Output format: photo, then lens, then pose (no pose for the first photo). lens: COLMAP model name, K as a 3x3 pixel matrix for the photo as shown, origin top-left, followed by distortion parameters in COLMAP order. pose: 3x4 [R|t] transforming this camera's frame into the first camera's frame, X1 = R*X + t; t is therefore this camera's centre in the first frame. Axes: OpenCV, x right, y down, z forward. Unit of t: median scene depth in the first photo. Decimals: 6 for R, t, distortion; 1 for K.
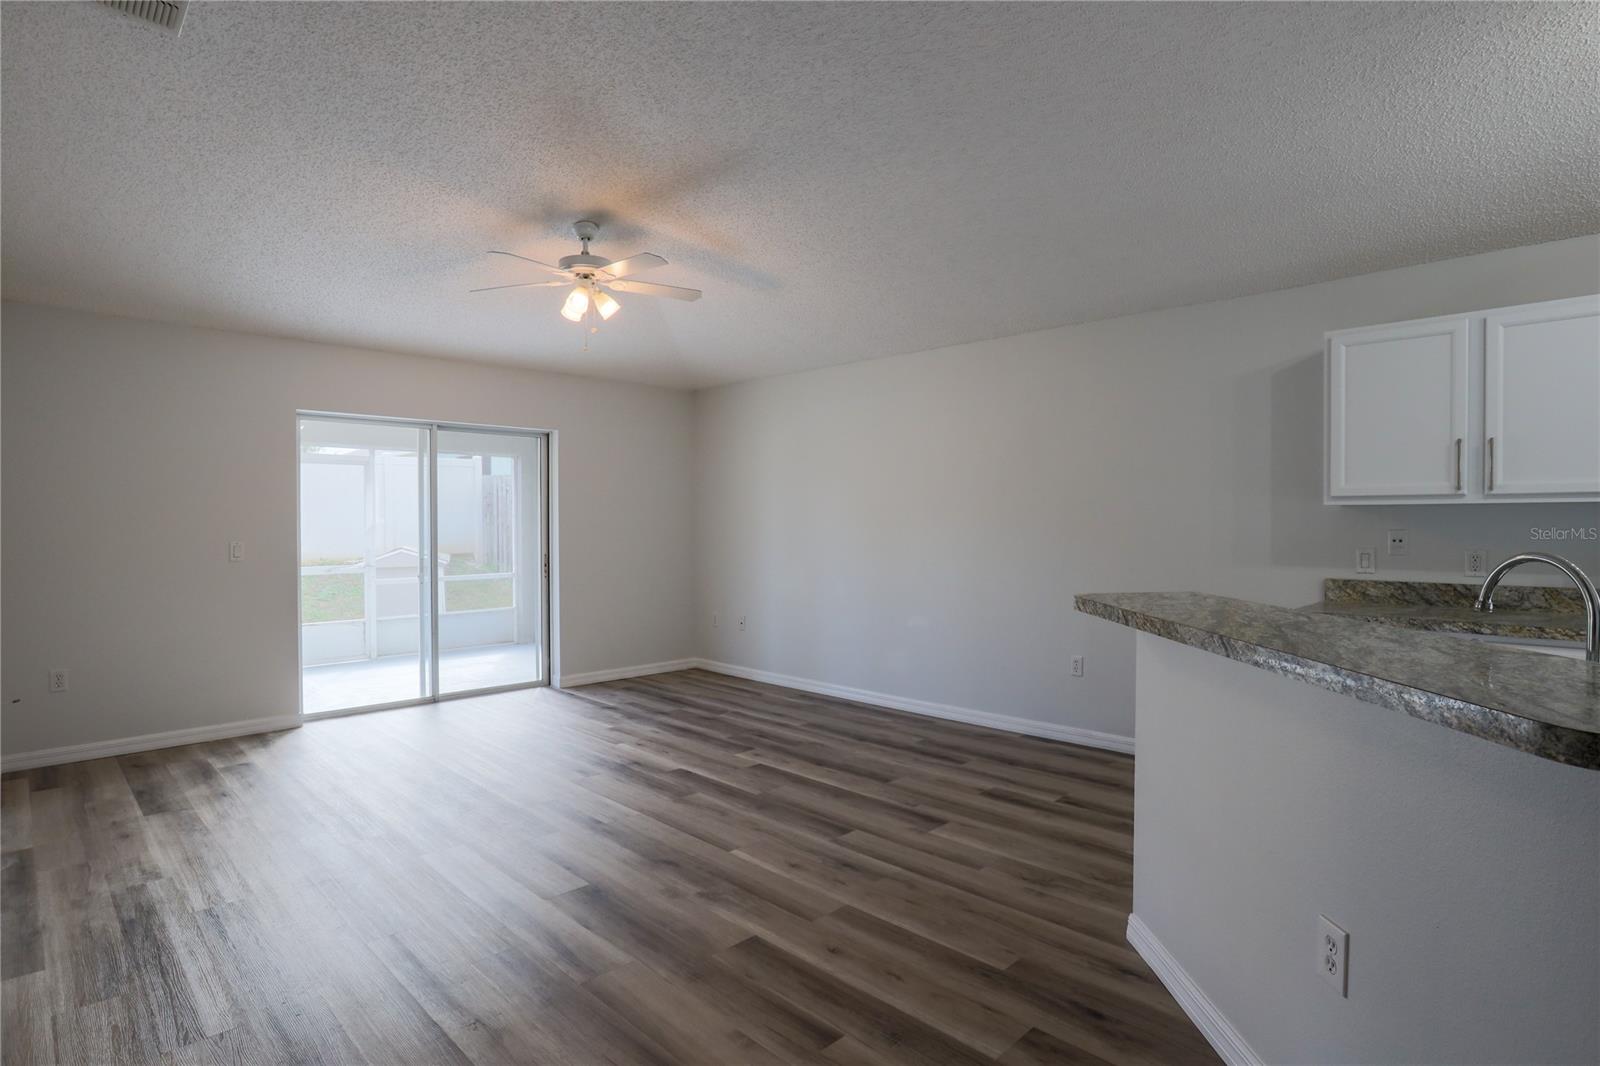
lens RADIAL K [[826.6, 0, 800.0], [0, 826.6, 533.0], [0, 0, 1]] dist [-0.017584, 0.002092]
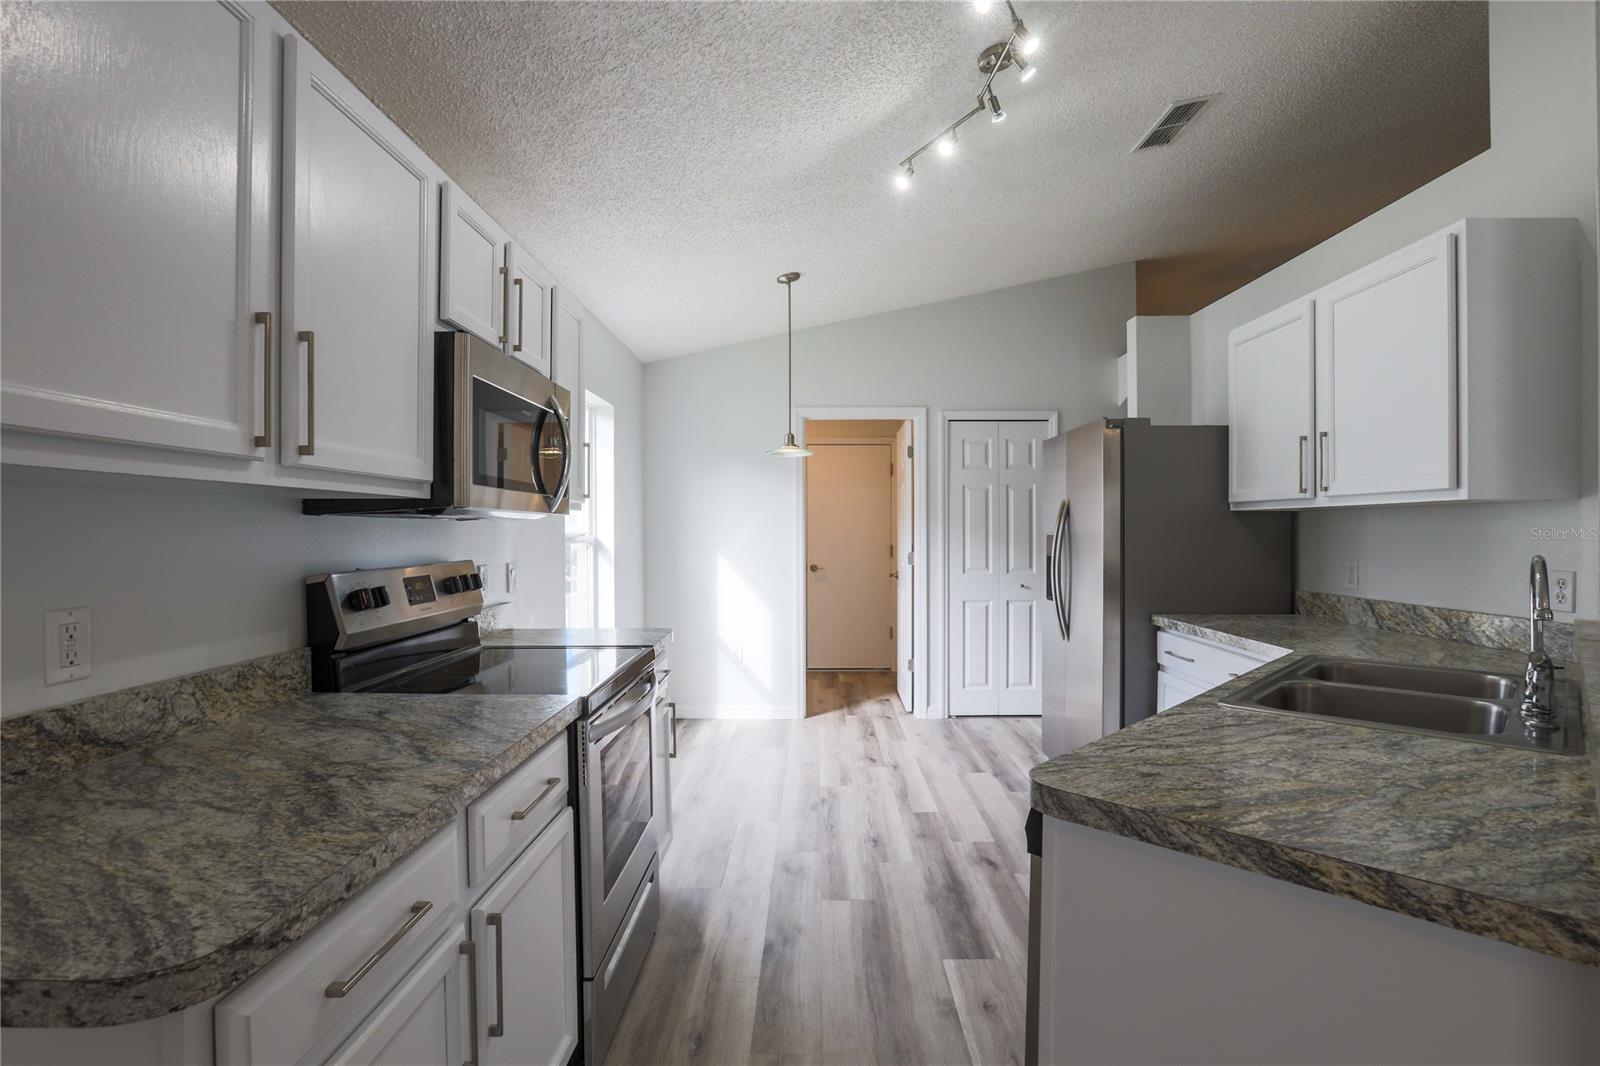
lens RADIAL K [[778.8, 0, 799.1], [0, 778.8, 535.8], [0, 0, 1]] dist [-0.058892, 0.022695]
pose [[-0.690750, -0.001594, 0.723092, 0.337653], [0.013441, 0.999797, 0.015043, -0.012482], [-0.722969, 0.020110, -0.690588, 0.947049]]
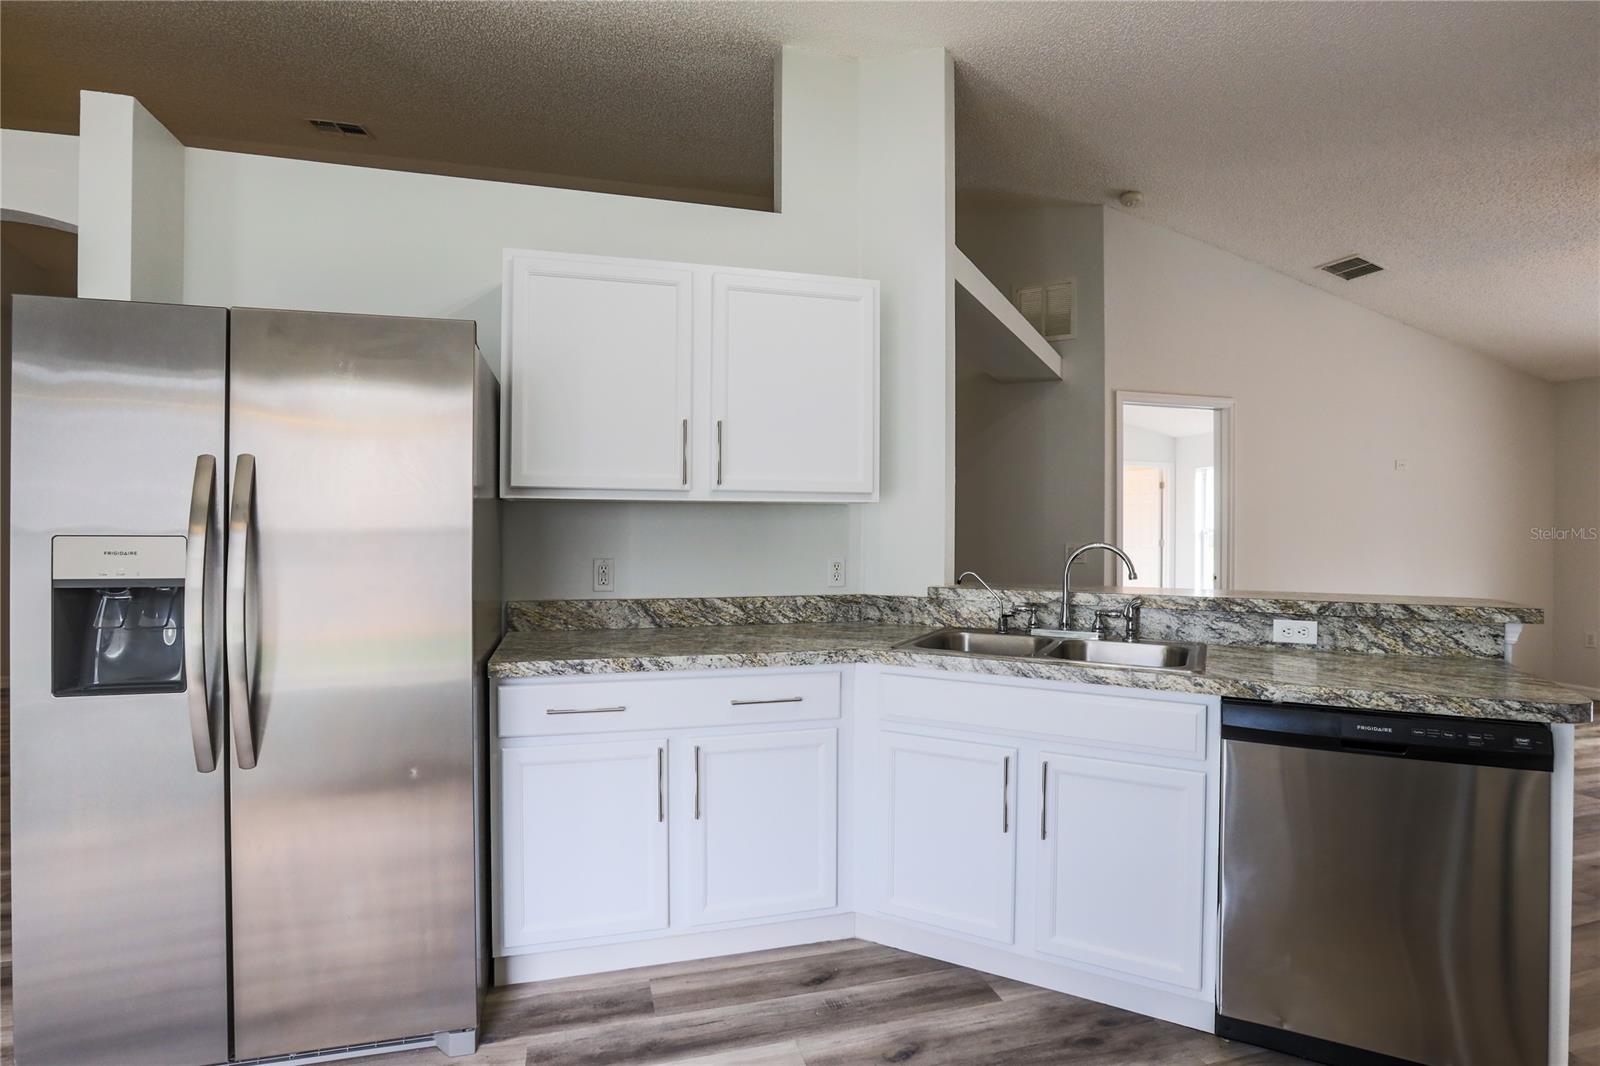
lens RADIAL K [[778.6, 0, 795.1], [0, 778.6, 530.1], [0, 0, 1]] dist [-0.060384, 0.028065]
pose [[-0.492904, 0.004162, -0.870074, 1.066243], [-0.014270, 0.999815, 0.012866, -0.006907], [0.869967, 0.018758, -0.492753, 0.498367]]
